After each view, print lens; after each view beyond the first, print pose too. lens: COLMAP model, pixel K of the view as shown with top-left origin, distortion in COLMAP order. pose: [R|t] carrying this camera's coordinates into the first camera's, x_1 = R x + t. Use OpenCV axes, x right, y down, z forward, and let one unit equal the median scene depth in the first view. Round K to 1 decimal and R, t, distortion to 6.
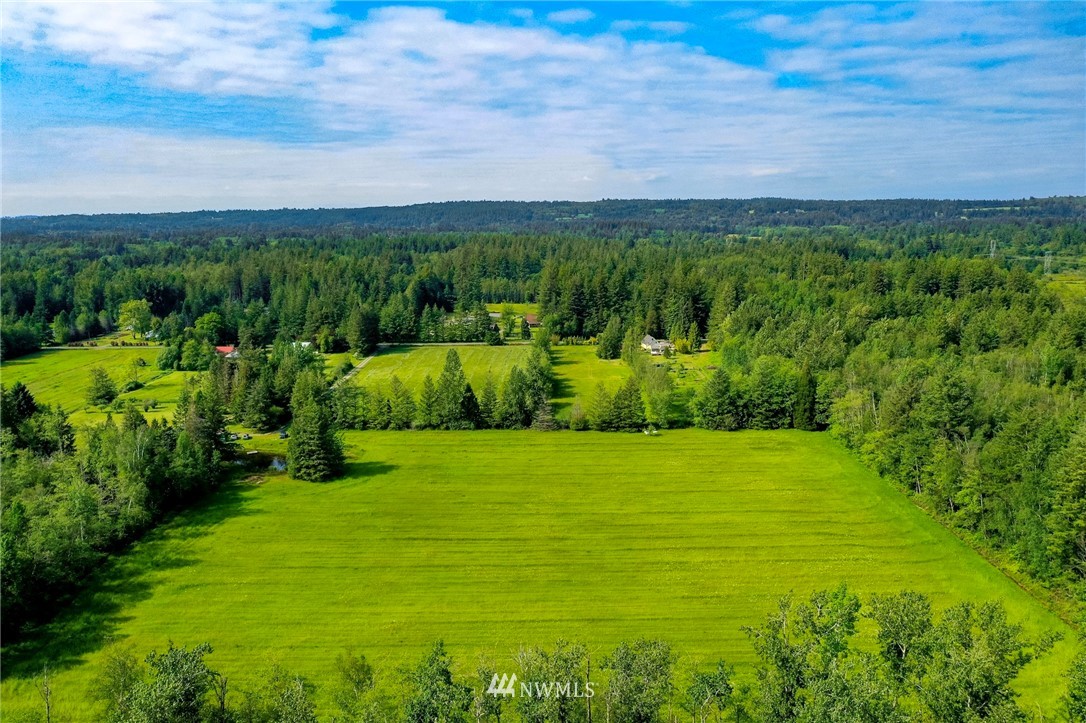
lens RADIAL K [[845.5, 0, 543.0], [0, 845.5, 361.5], [0, 0, 1]] dist [-0.020661, 0.004202]
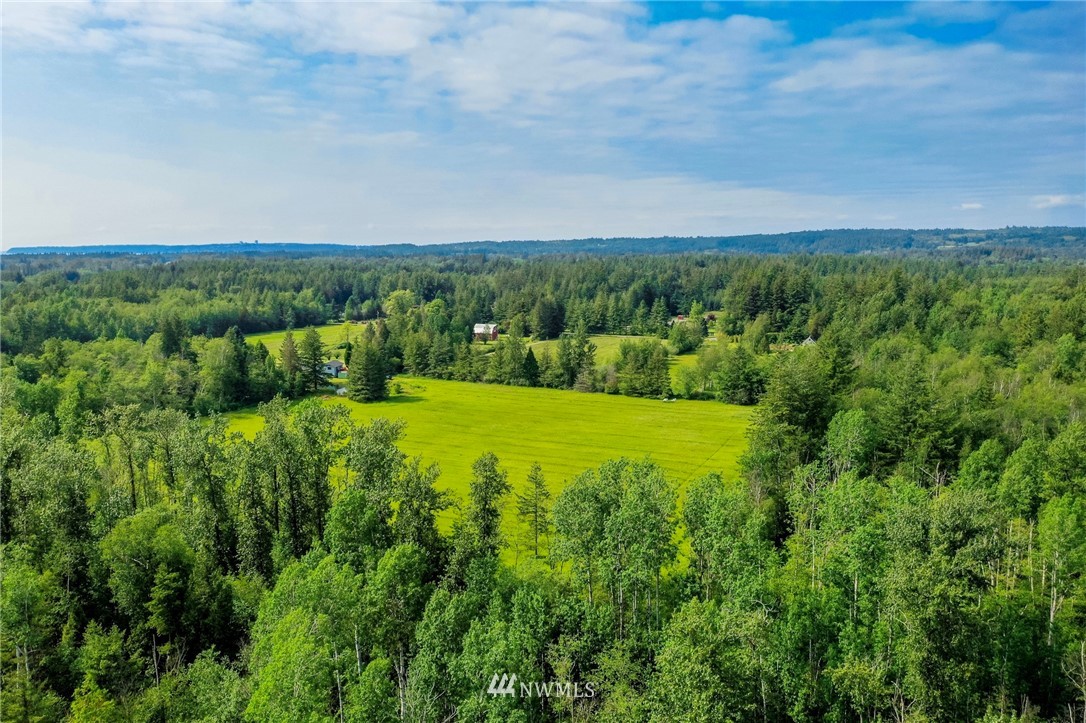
lens RADIAL K [[845.5, 0, 543.0], [0, 845.5, 361.5], [0, 0, 1]] dist [-0.020661, 0.004202]
pose [[0.896533, 0.063196, -0.438446, 0.446718], [-0.078776, 0.996740, -0.017415, 0.064742], [0.435917, 0.050152, 0.898589, -0.045609]]
